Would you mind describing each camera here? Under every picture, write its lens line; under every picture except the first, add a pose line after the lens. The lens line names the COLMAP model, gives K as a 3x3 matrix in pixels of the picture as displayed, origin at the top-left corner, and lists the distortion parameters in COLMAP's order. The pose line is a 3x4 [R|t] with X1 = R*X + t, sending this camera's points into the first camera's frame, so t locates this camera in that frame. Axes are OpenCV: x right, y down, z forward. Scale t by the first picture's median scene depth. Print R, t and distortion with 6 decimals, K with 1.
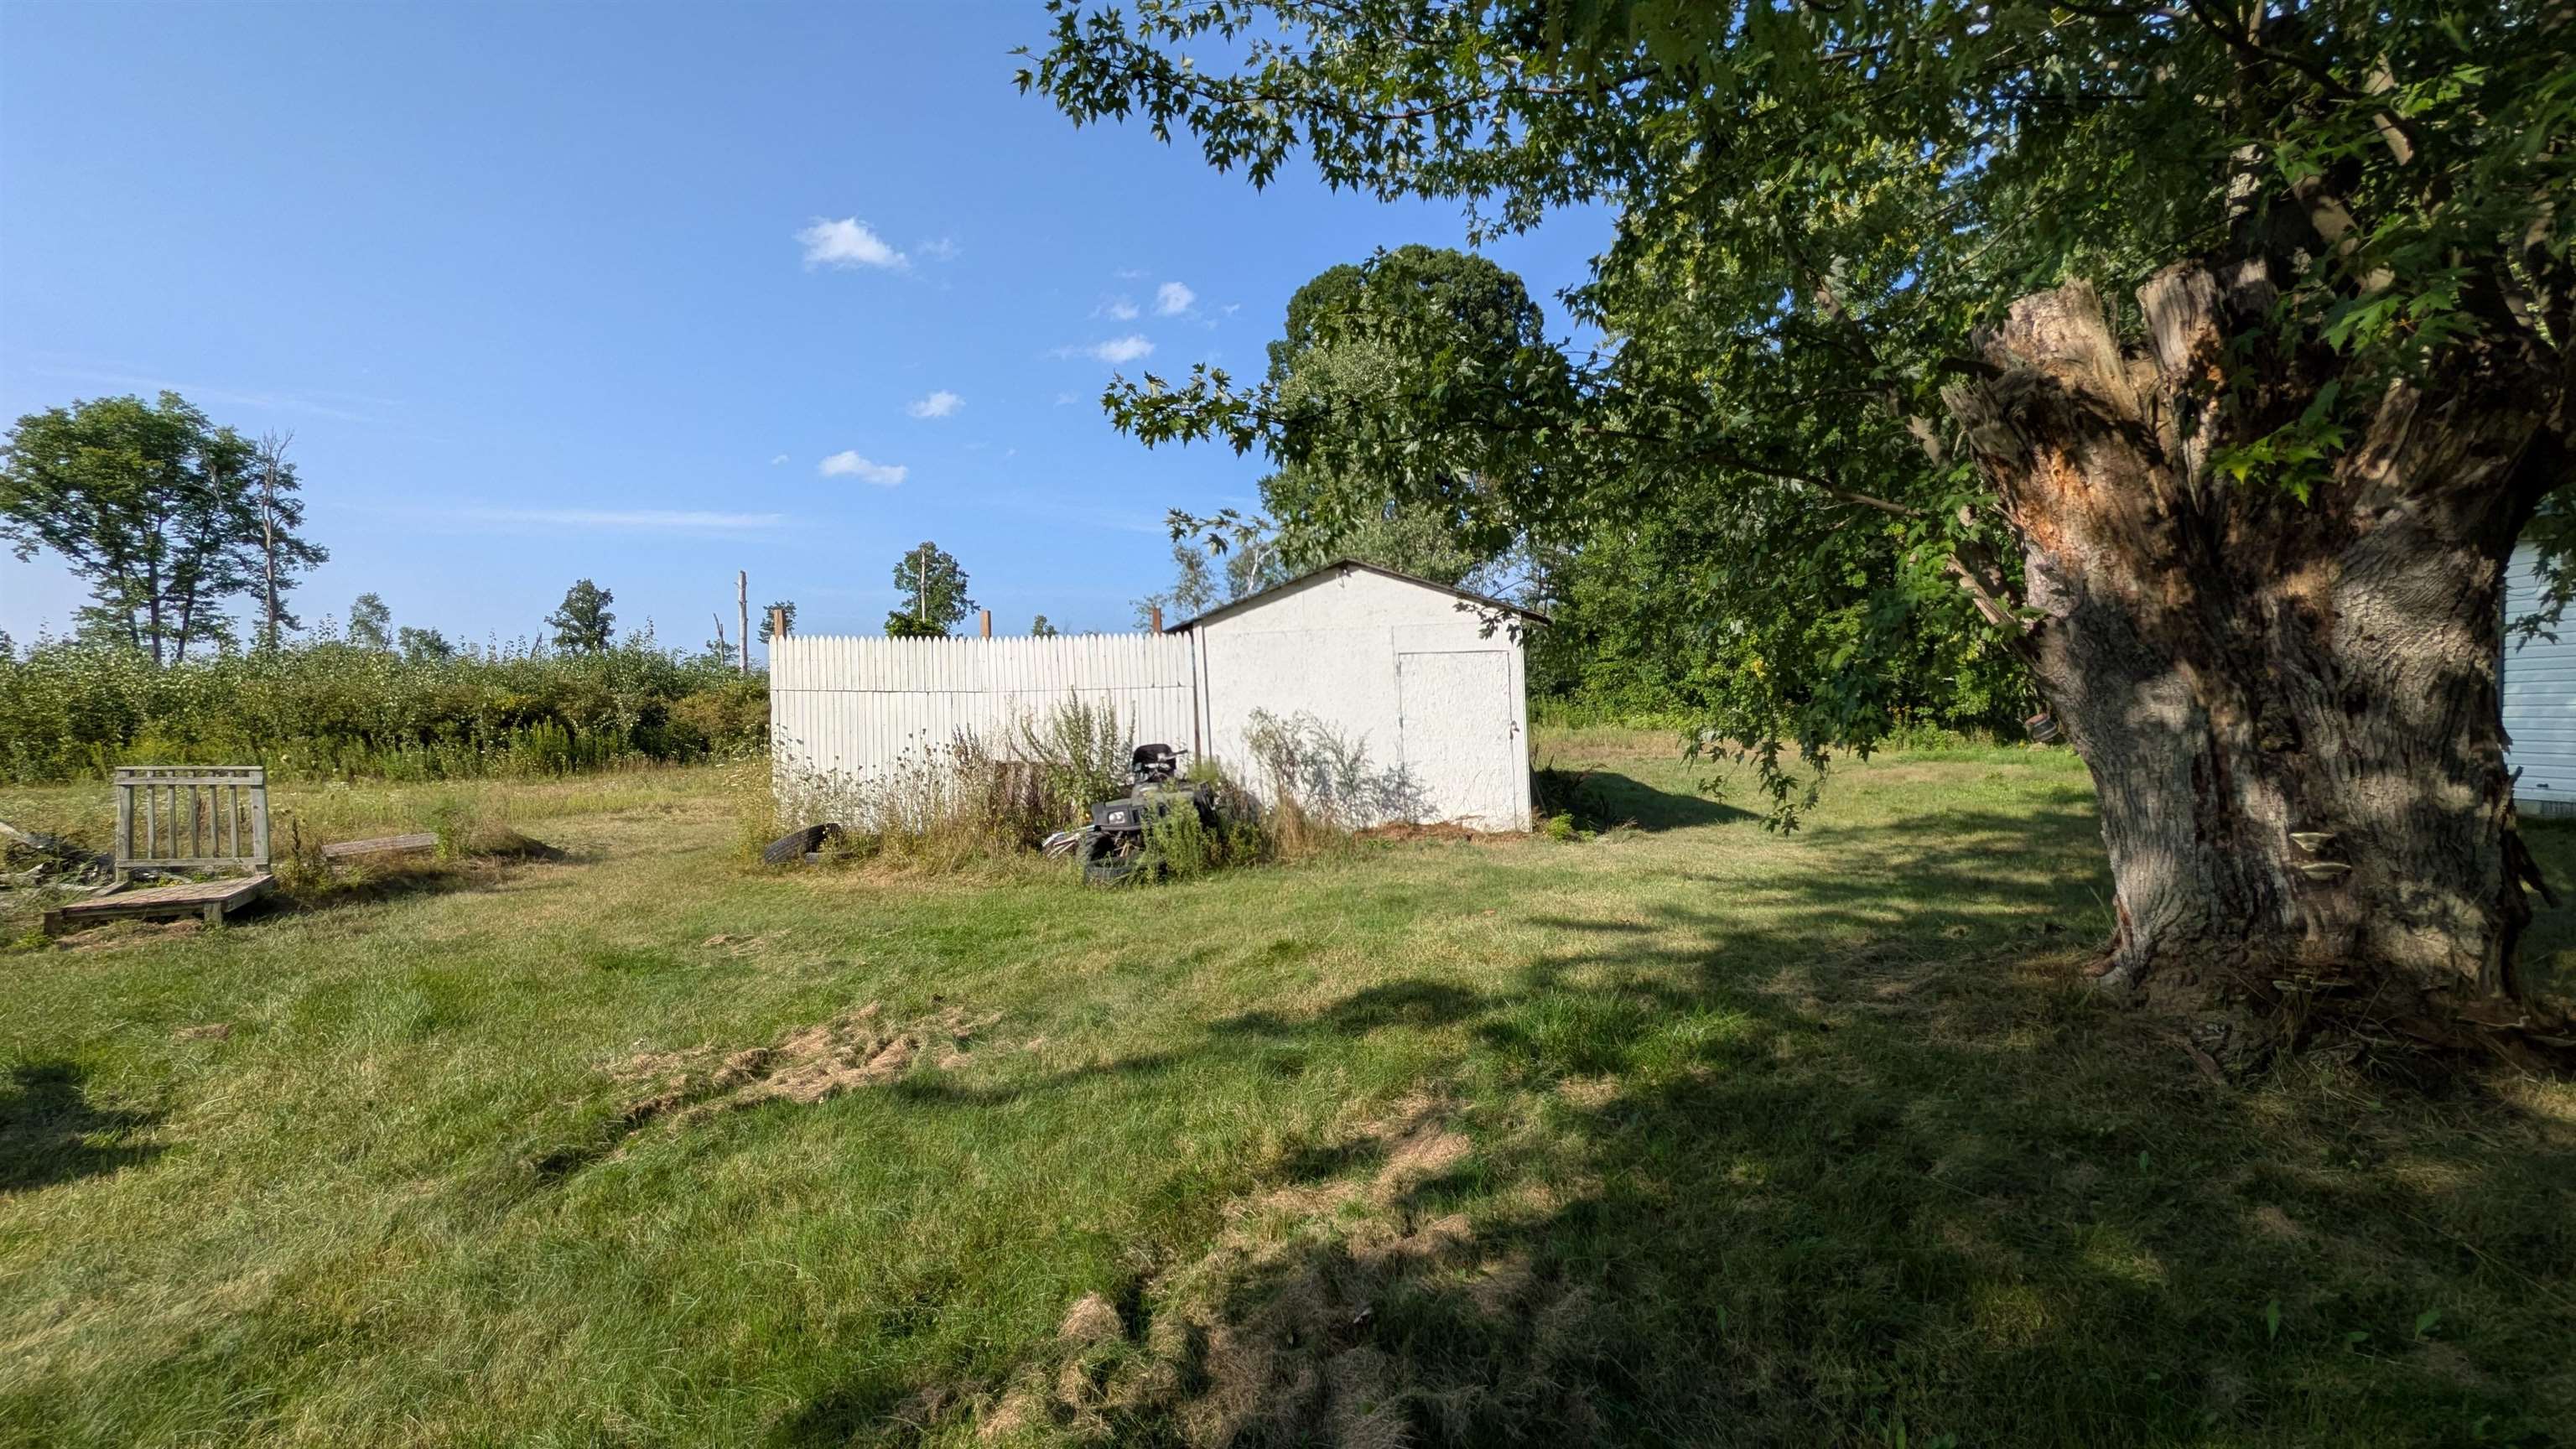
lens RADIAL K [[1009.8, 0, 1297.0], [0, 1009.8, 730.6], [0, 0, 1]] dist [-0.001947, -0.000134]
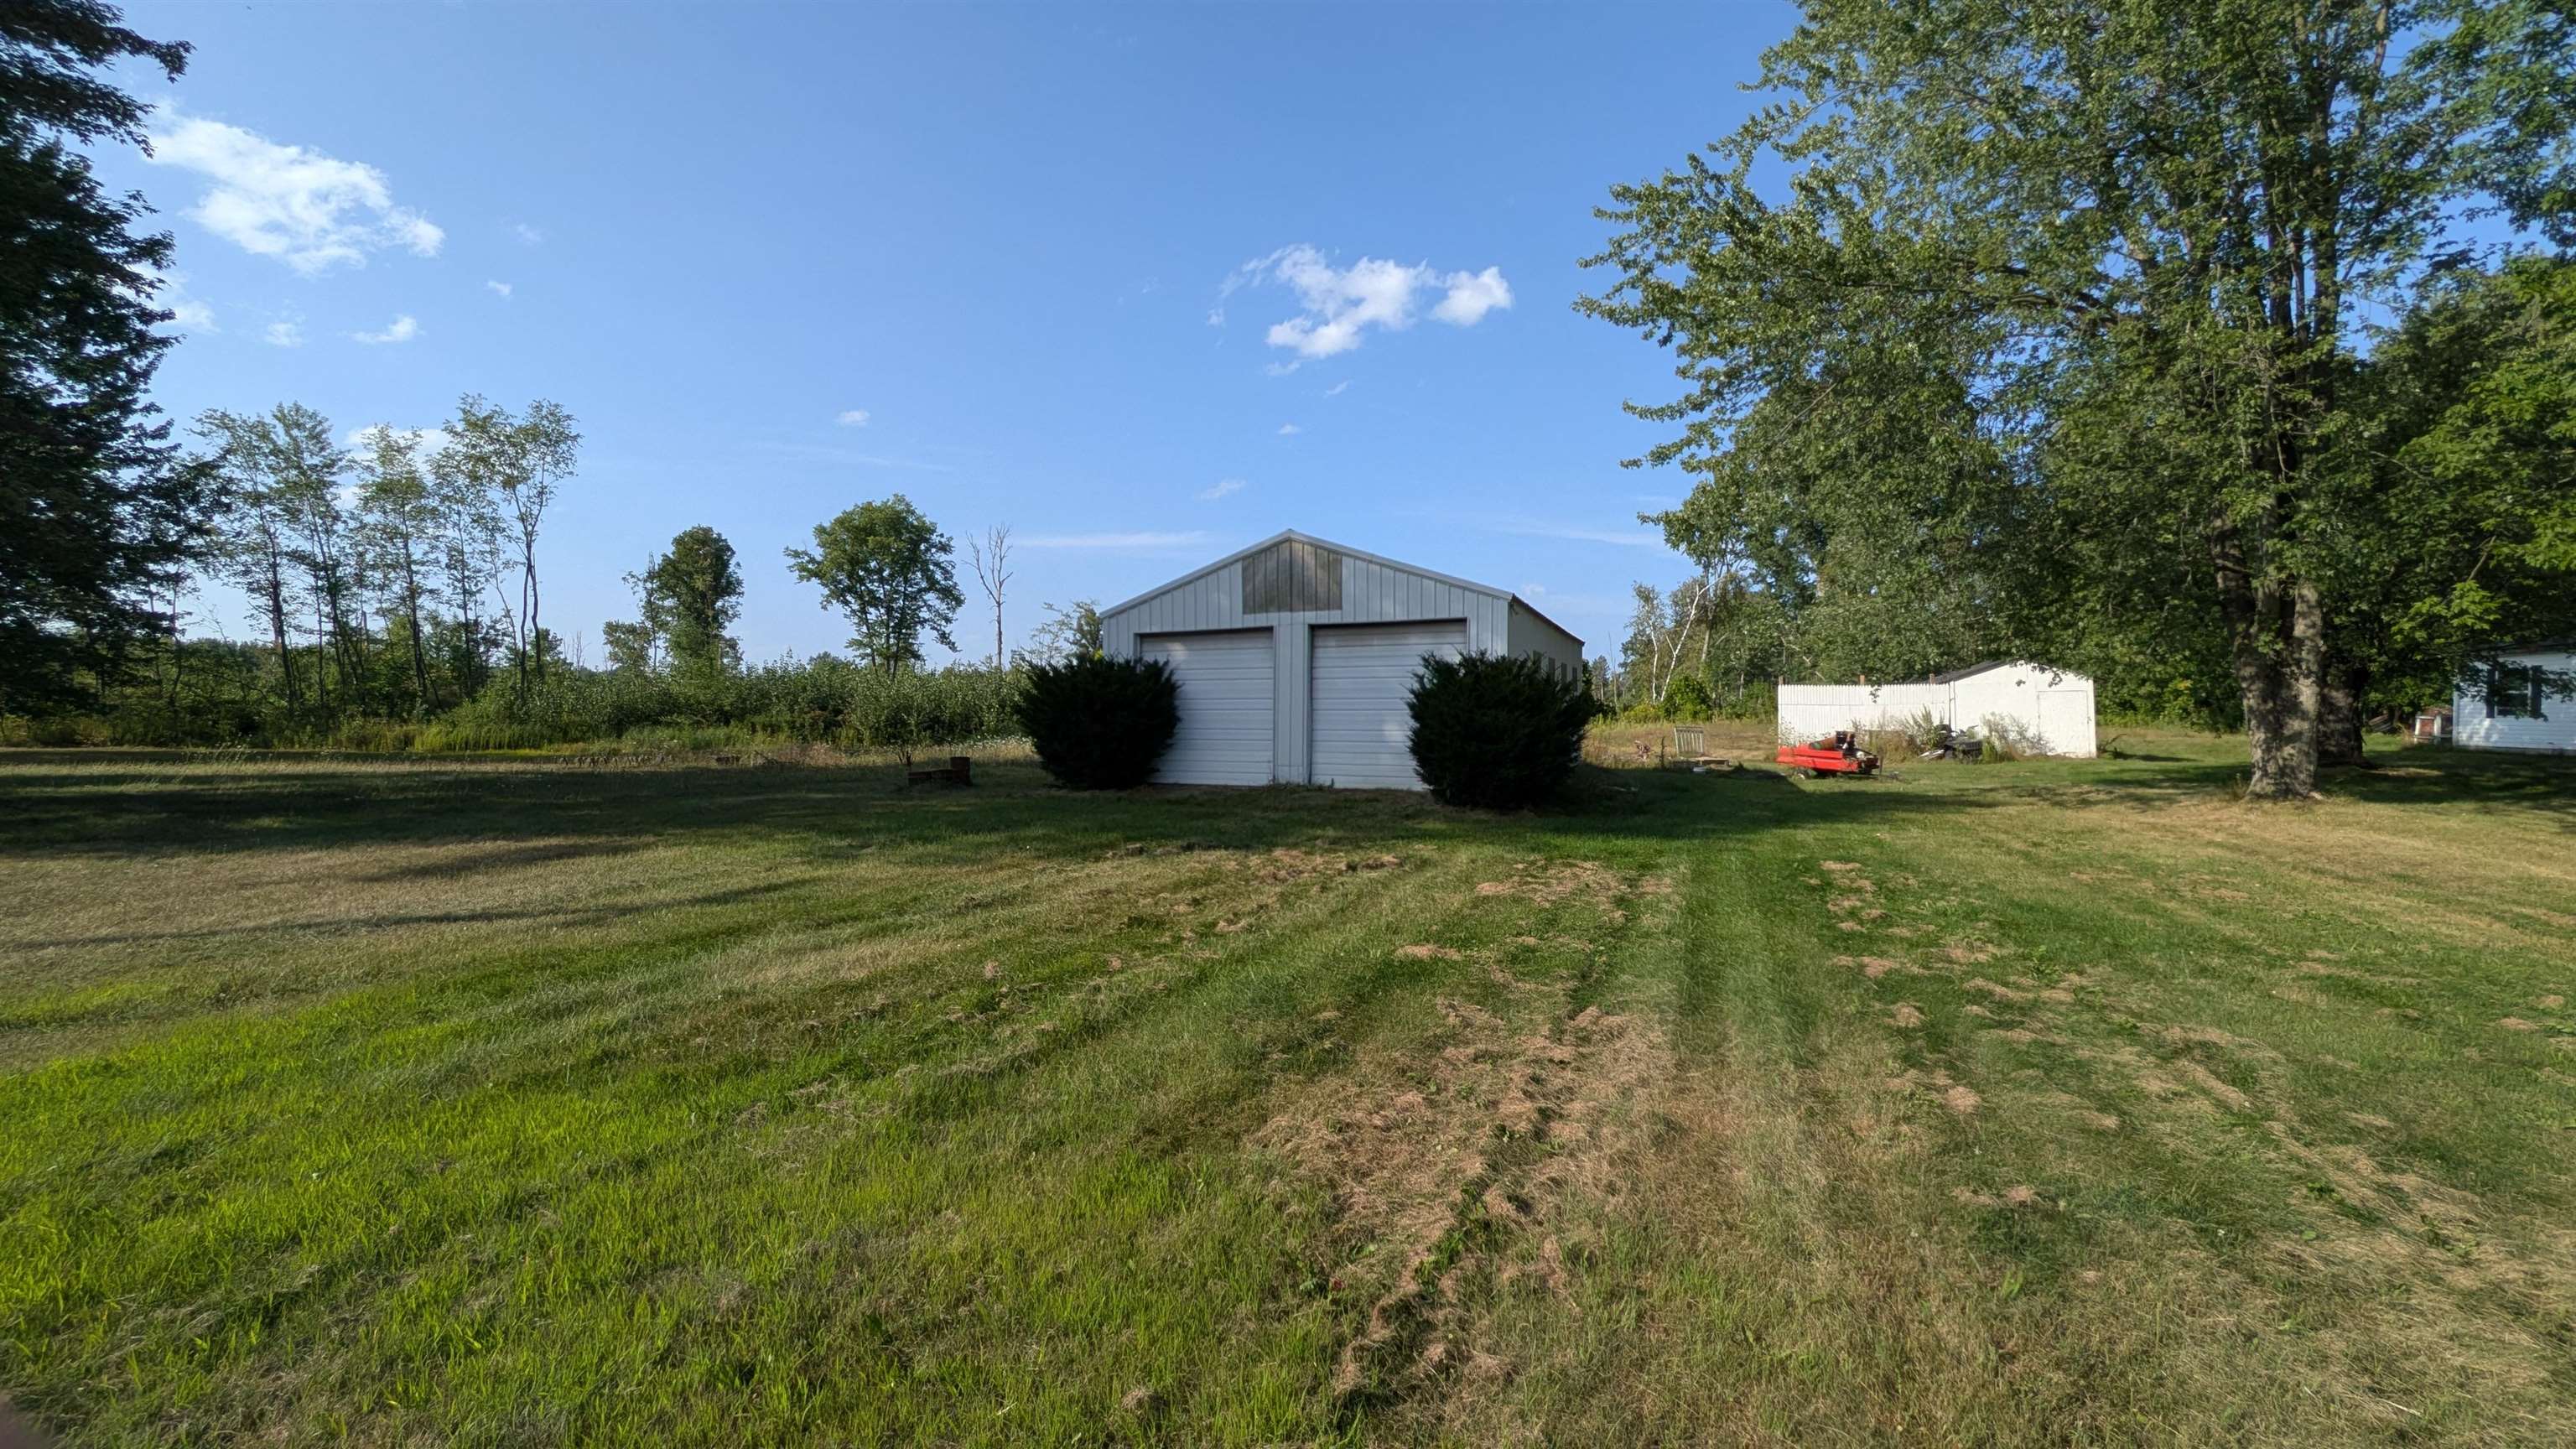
lens RADIAL K [[1007.6, 0, 1296.7], [0, 1007.6, 727.6], [0, 0, 1]] dist [0.001435, 0.000899]
pose [[0.965397, 0.009462, -0.260614, -0.215414], [-0.010034, 0.999949, -0.000863, 0.008207], [0.260593, 0.003448, 0.965443, -0.410121]]
